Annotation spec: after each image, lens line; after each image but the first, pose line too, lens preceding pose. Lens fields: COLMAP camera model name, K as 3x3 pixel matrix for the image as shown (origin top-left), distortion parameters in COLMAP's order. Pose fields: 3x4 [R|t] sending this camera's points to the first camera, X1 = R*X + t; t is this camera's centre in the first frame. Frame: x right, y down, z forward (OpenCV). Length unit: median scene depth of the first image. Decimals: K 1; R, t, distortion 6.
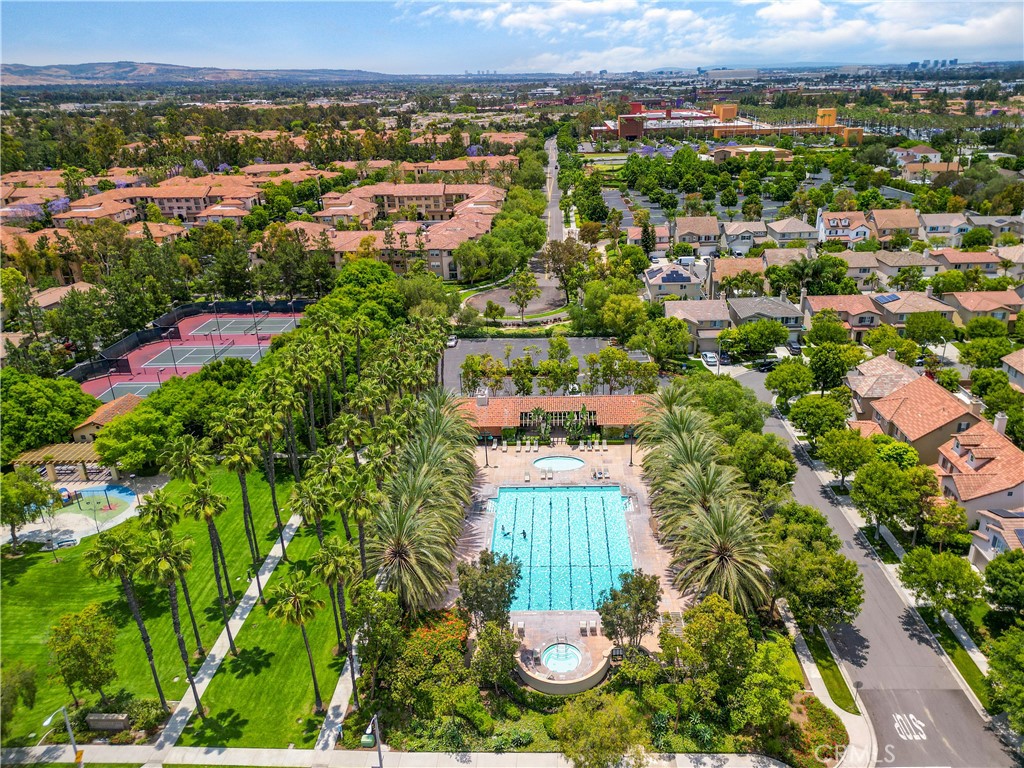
lens RADIAL K [[722.4, 0, 512.0], [0, 722.4, 384.0], [0, 0, 1]] dist [0.043142, -0.044534]
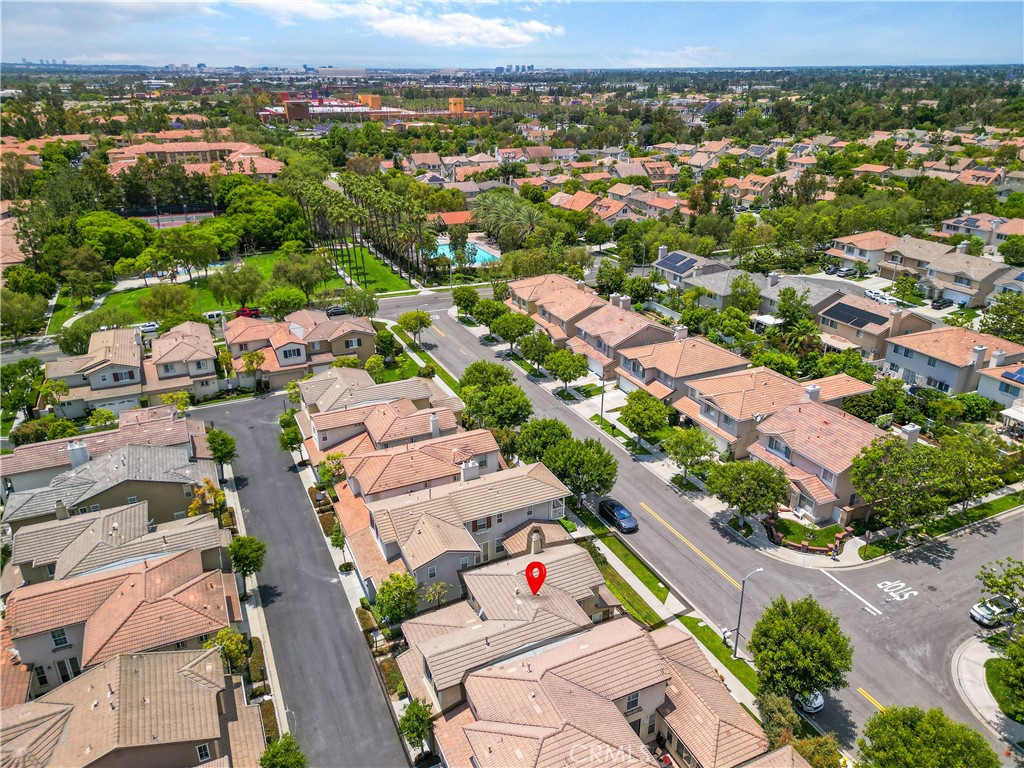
lens RADIAL K [[722.4, 0, 512.0], [0, 722.4, 384.0], [0, 0, 1]] dist [0.043142, -0.044534]
pose [[0.886792, -0.162611, 0.432618, -0.096870], [0.161276, 0.986096, 0.040063, 0.065181], [-0.433117, 0.034244, 0.900687, -0.127451]]
